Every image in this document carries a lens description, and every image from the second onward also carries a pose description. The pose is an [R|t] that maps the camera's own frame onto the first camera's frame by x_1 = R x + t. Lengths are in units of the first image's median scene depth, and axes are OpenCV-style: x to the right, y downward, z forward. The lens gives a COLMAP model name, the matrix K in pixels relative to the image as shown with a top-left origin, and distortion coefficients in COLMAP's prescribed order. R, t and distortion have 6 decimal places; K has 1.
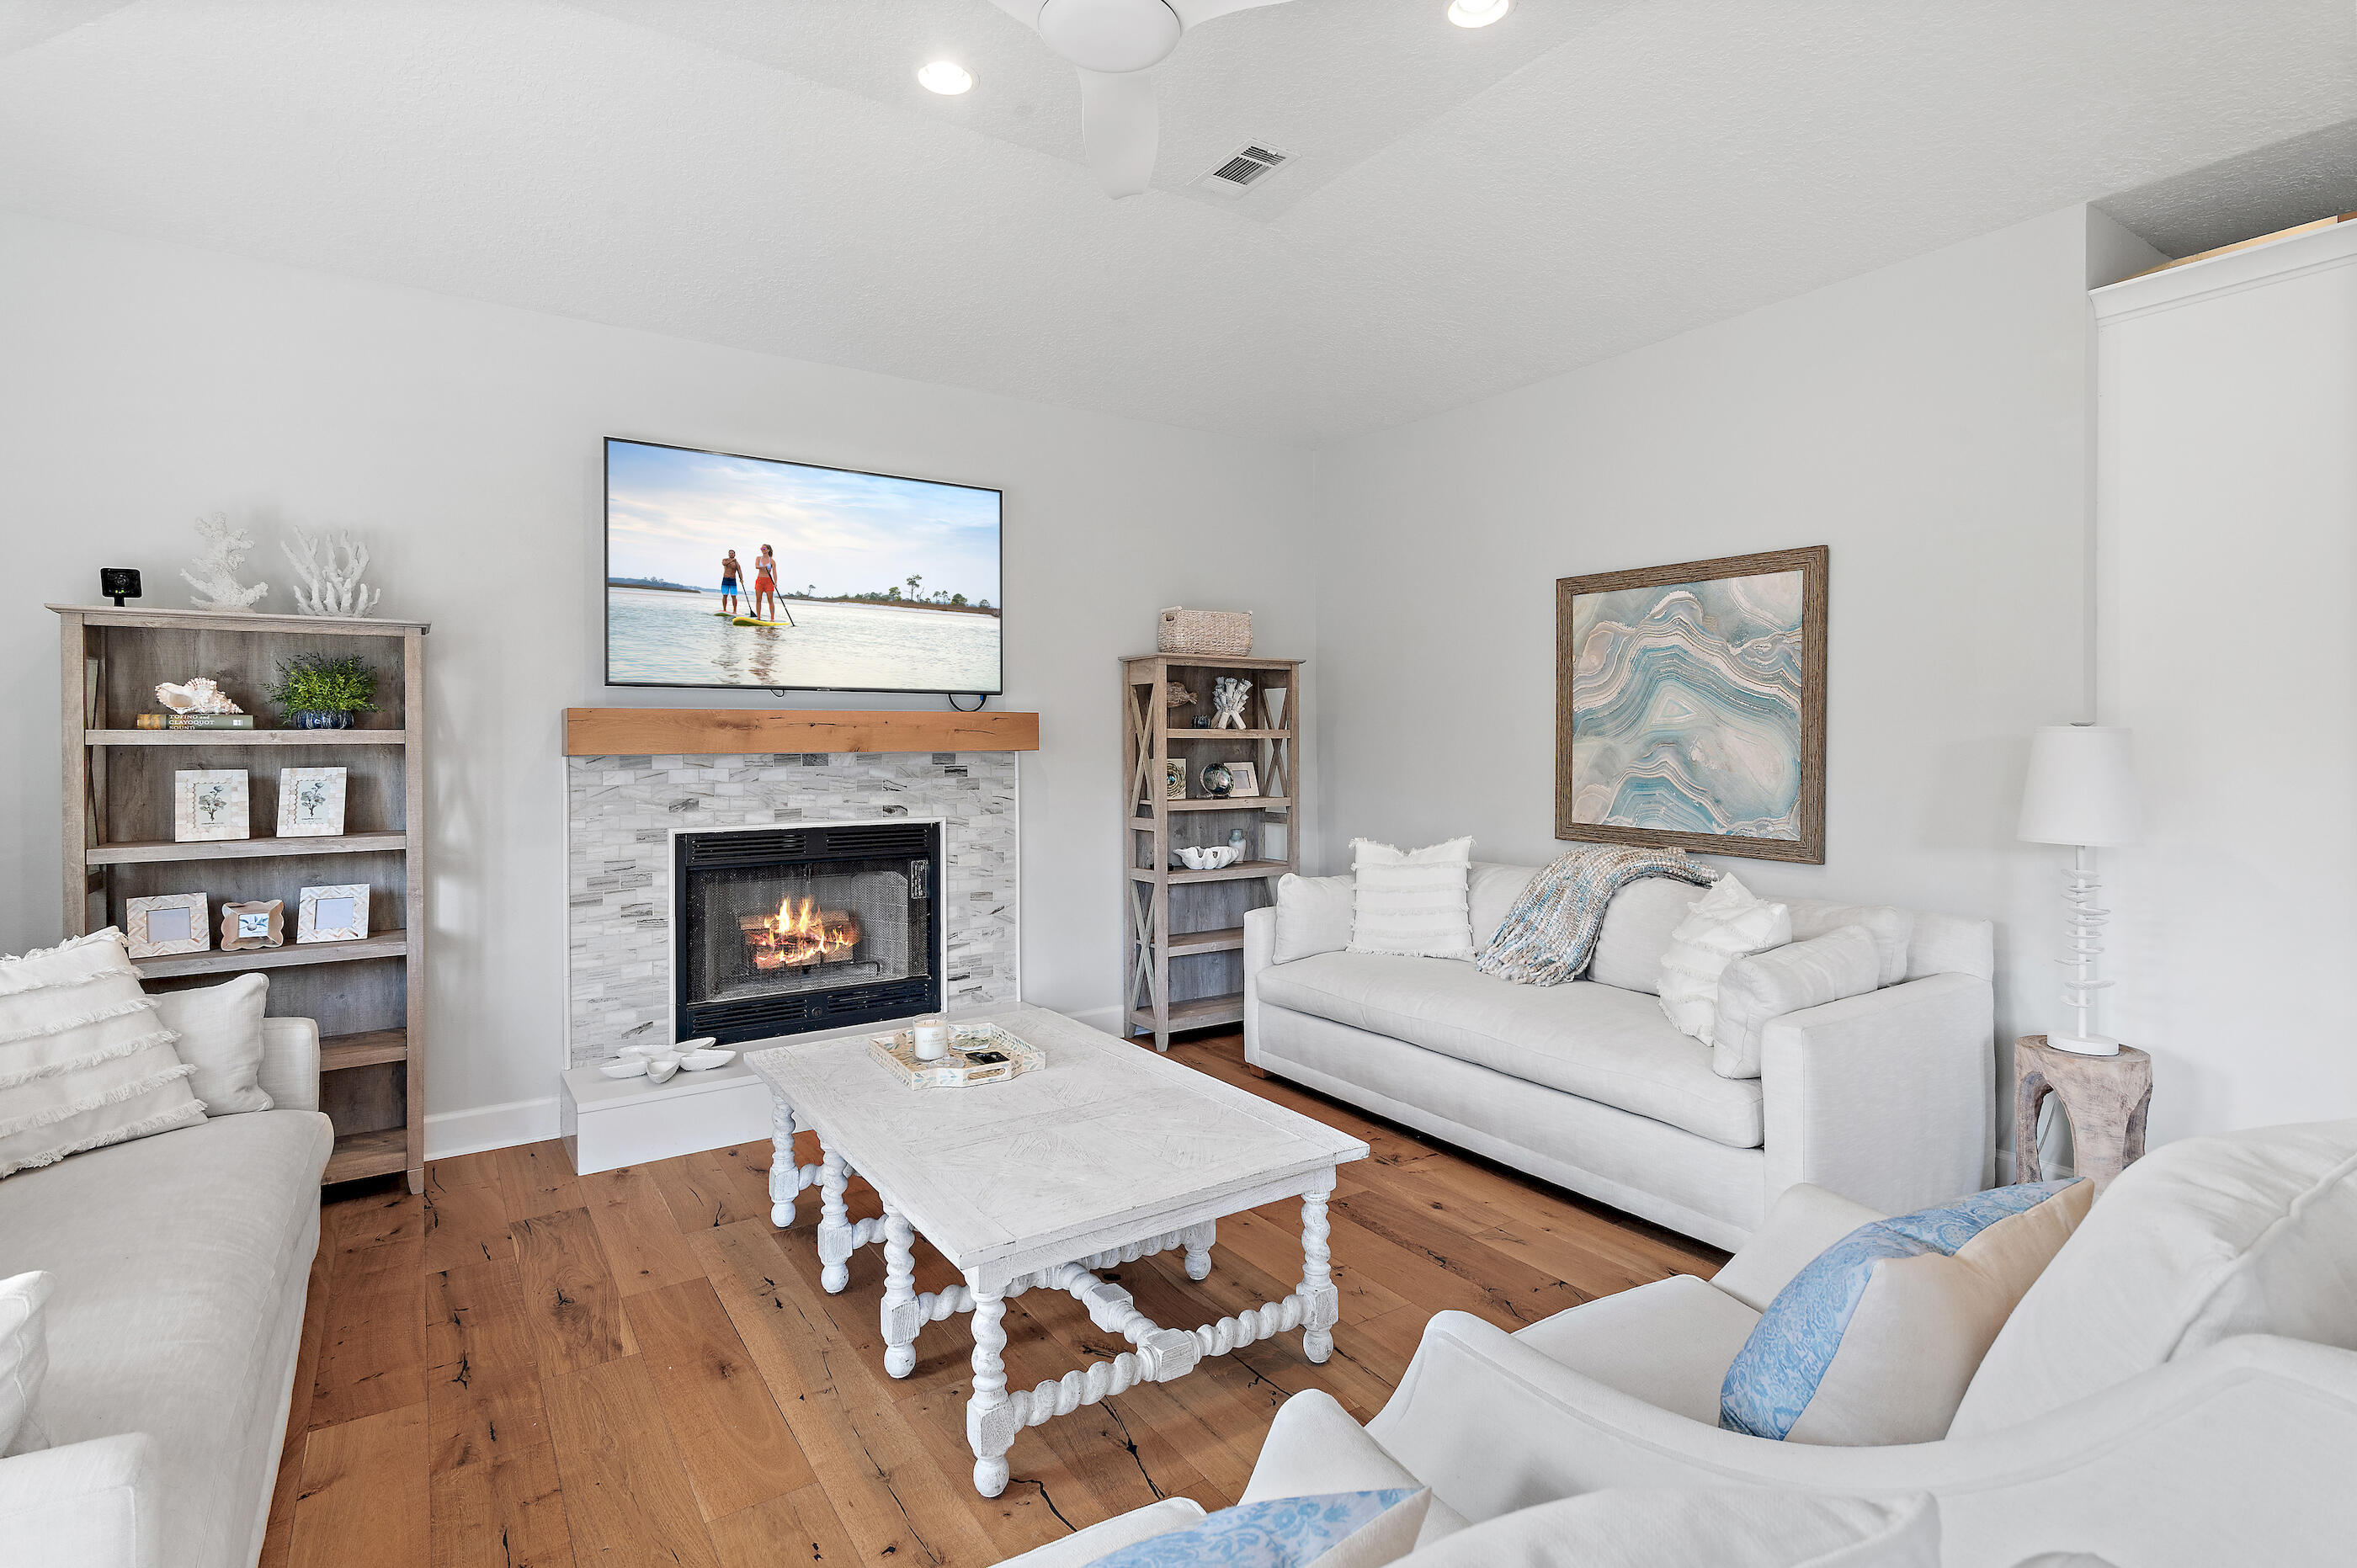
lens RADIAL K [[1155.8, 0, 1204.3], [0, 1155.8, 755.6], [0, 0, 1]] dist [0.010454, 0.000293]
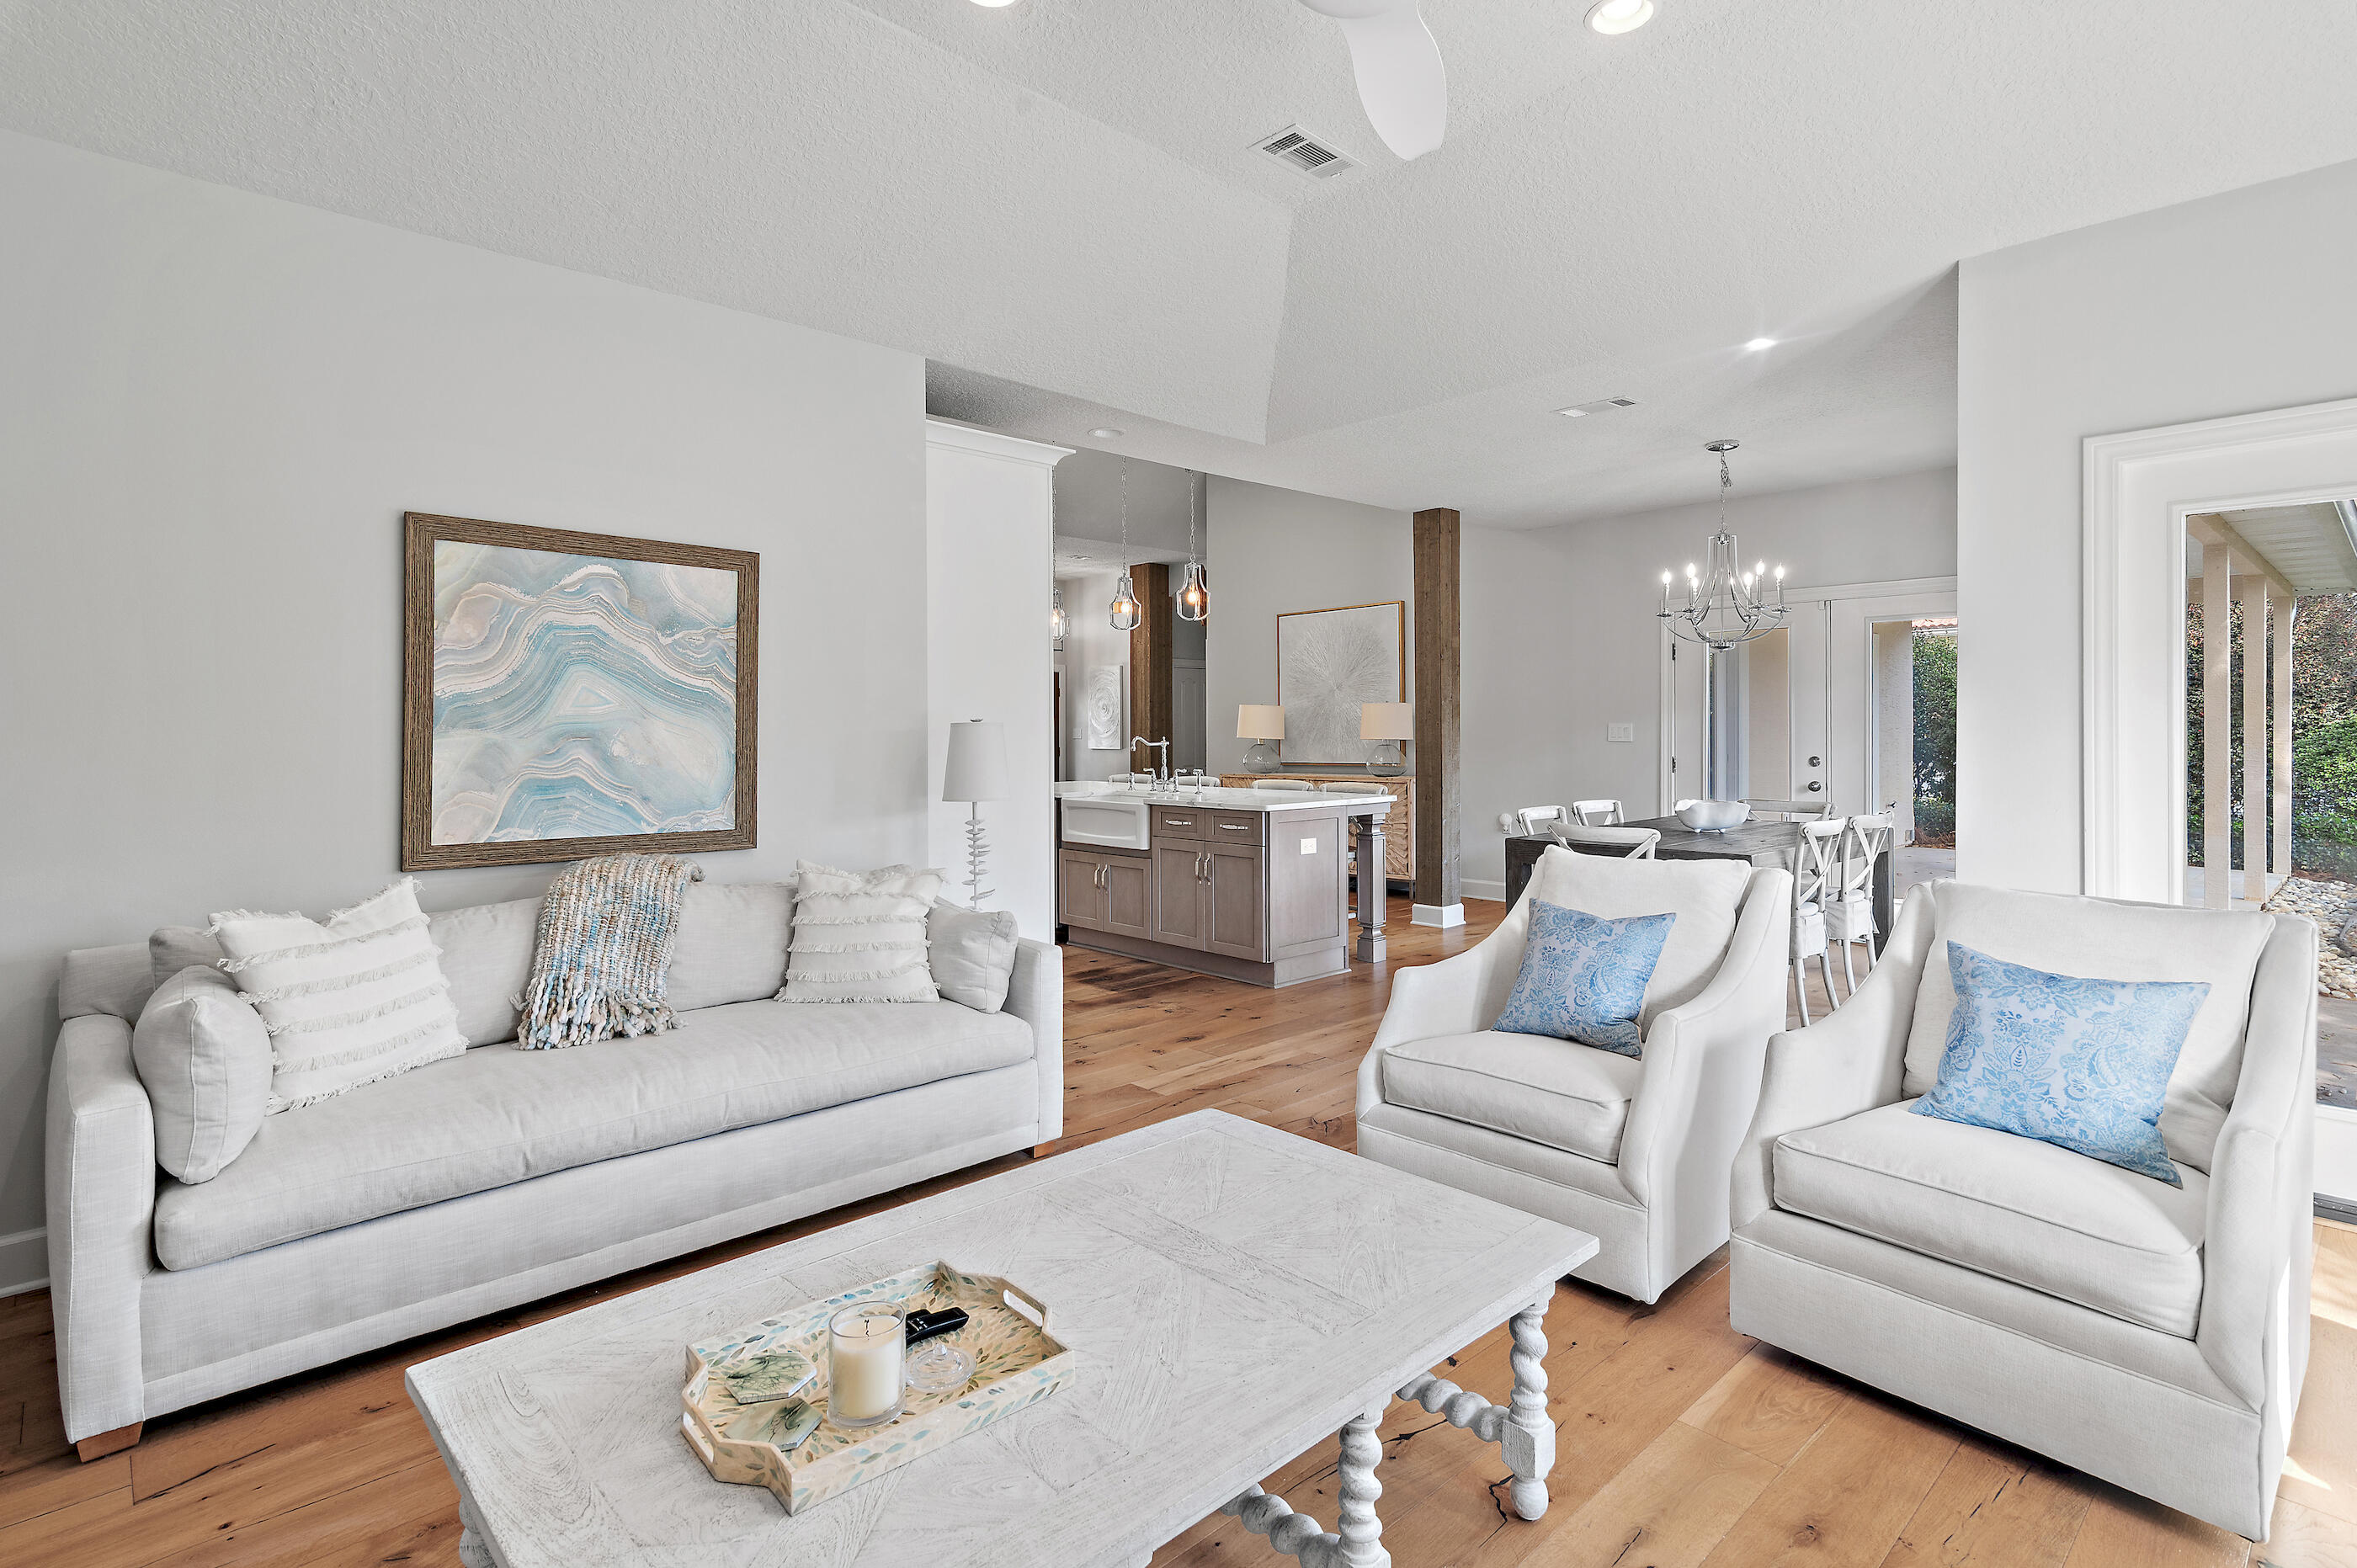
lens RADIAL K [[1155.8, 0, 1176.2], [0, 1155.8, 736.0], [0, 0, 1]] dist [0.010454, 0.000293]
pose [[-0.153684, -0.001581, 0.988119, -0.525059], [0.019714, 0.999795, 0.004666, -0.006795], [-0.987923, 0.020197, -0.153621, 0.689100]]
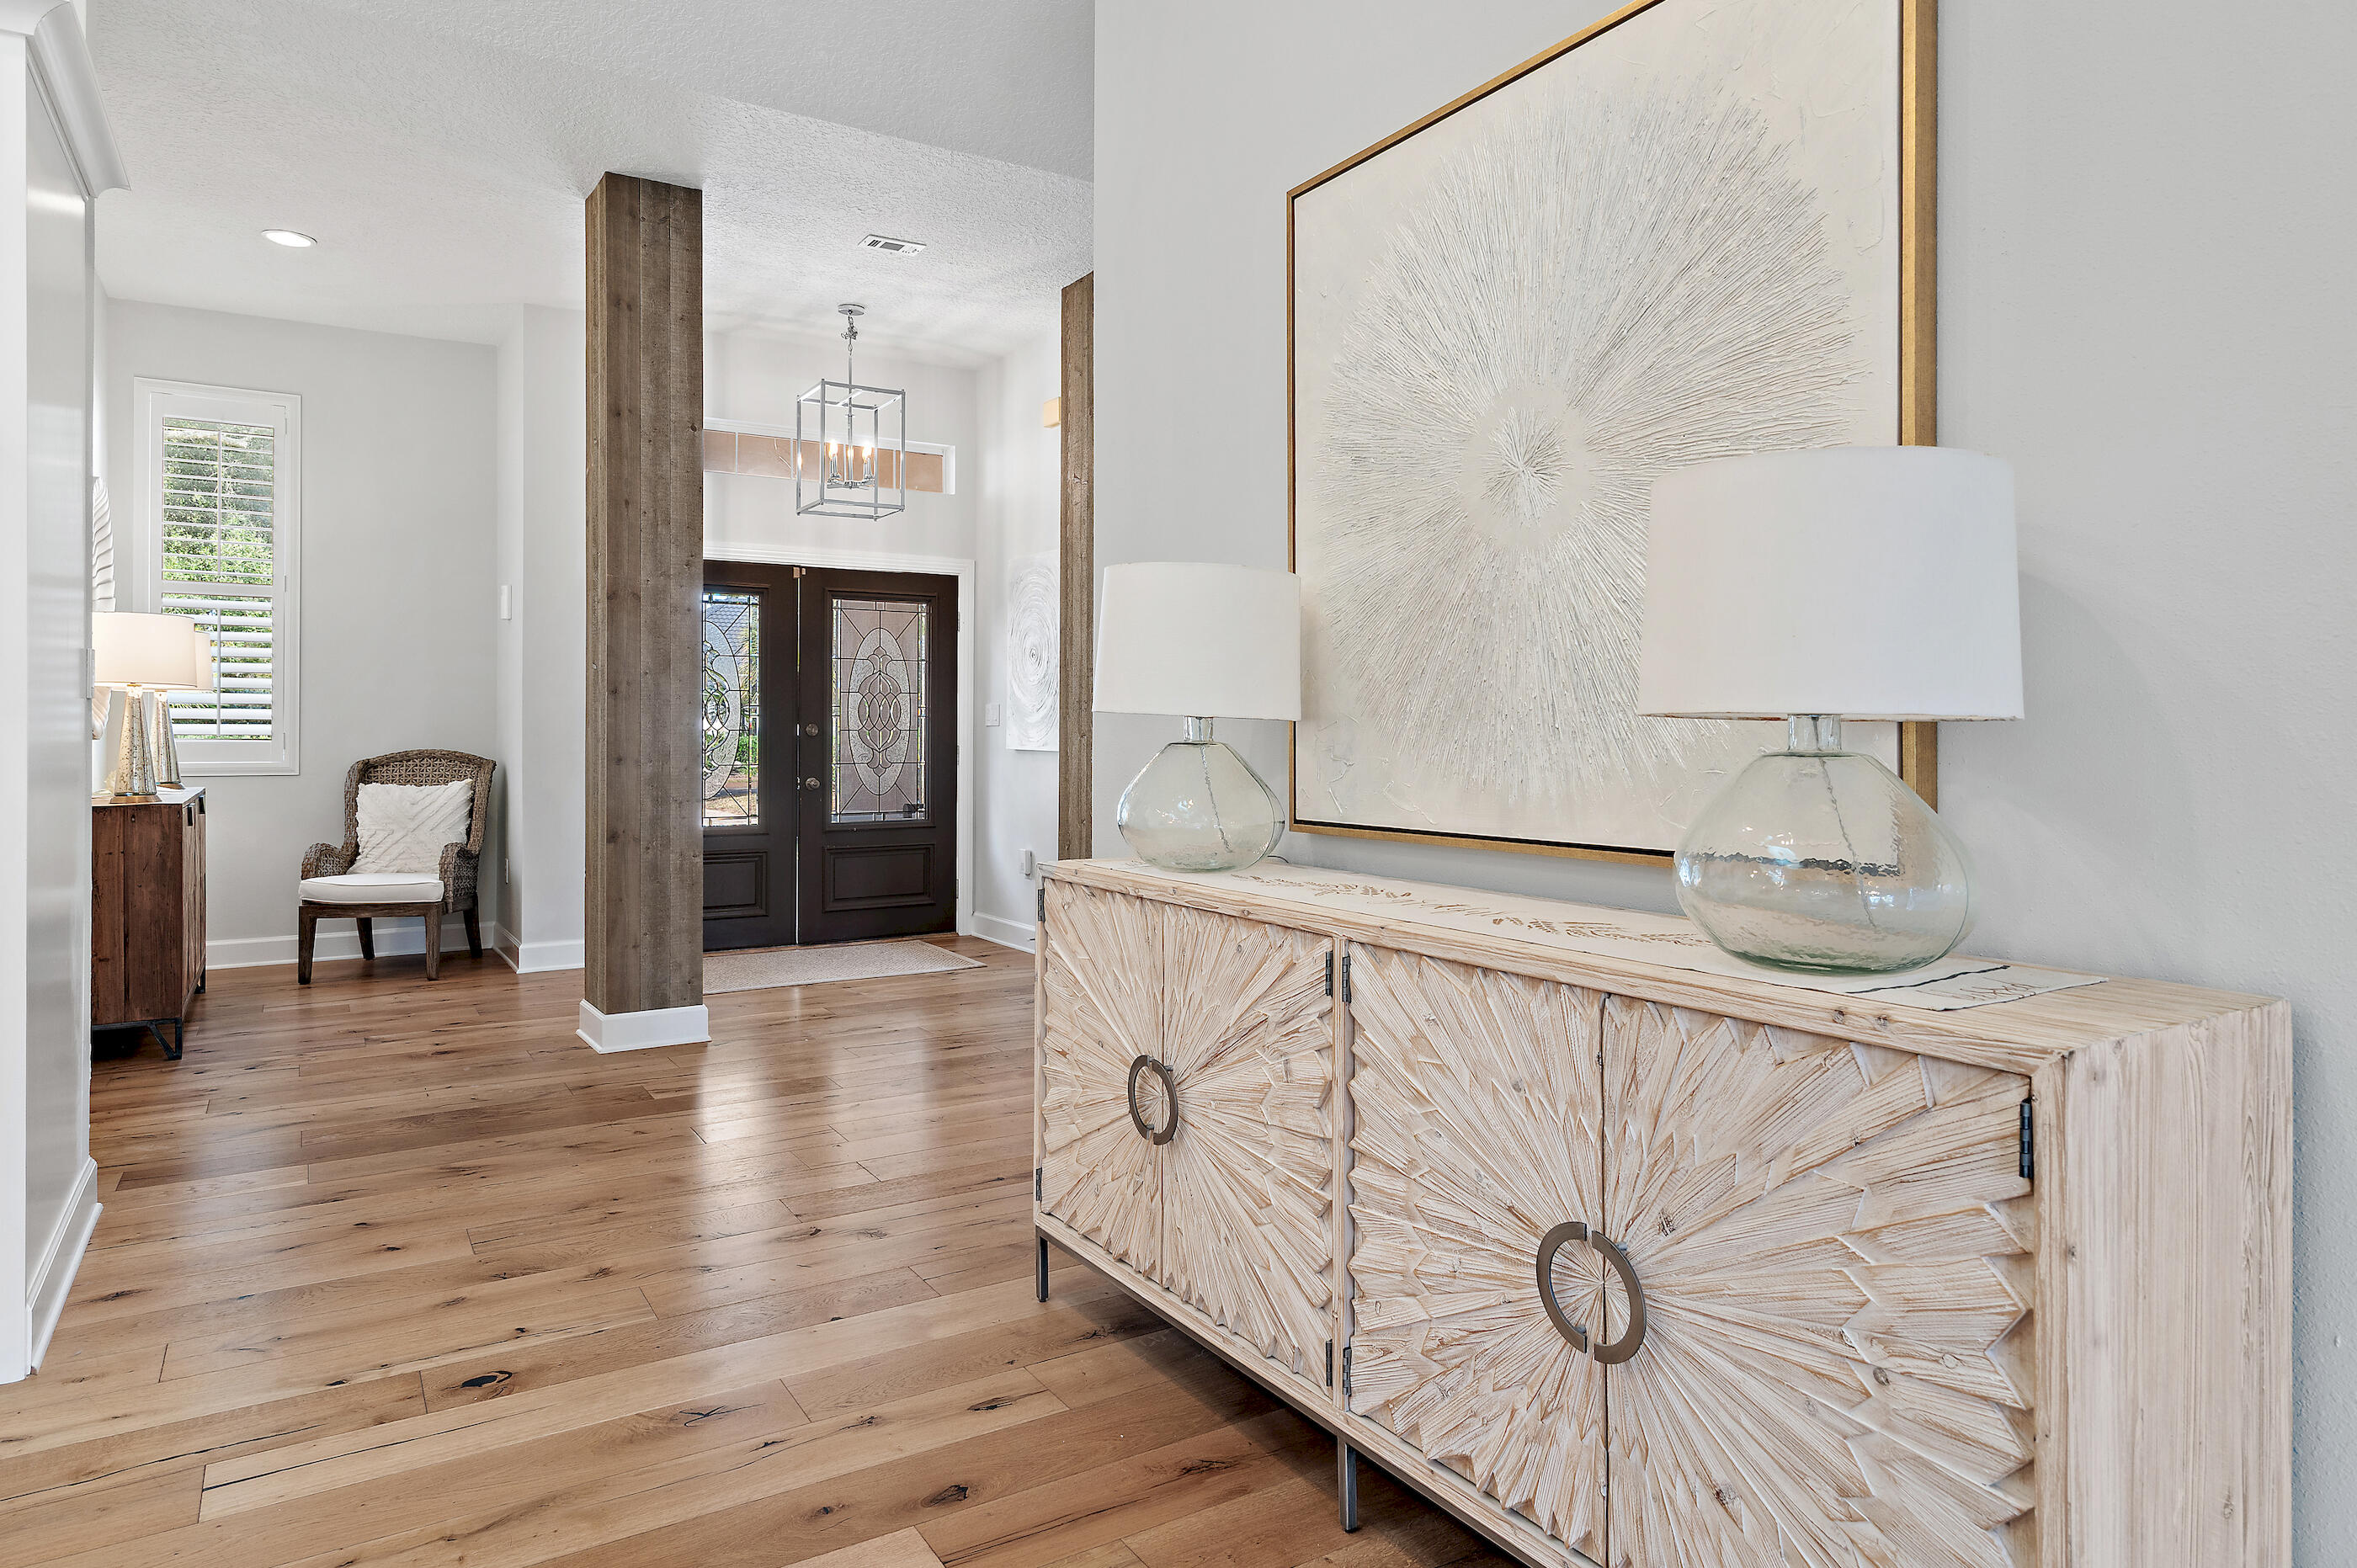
lens RADIAL K [[1376.2, 0, 1178.0], [0, 1376.2, 732.3], [0, 0, 1]] dist [-0.001498, 0.001699]
pose [[0.038661, -0.001645, 0.999251, 1.158786], [0.010959, 0.999939, 0.001222, 0.019594], [-0.999192, 0.010903, 0.038676, 0.133296]]
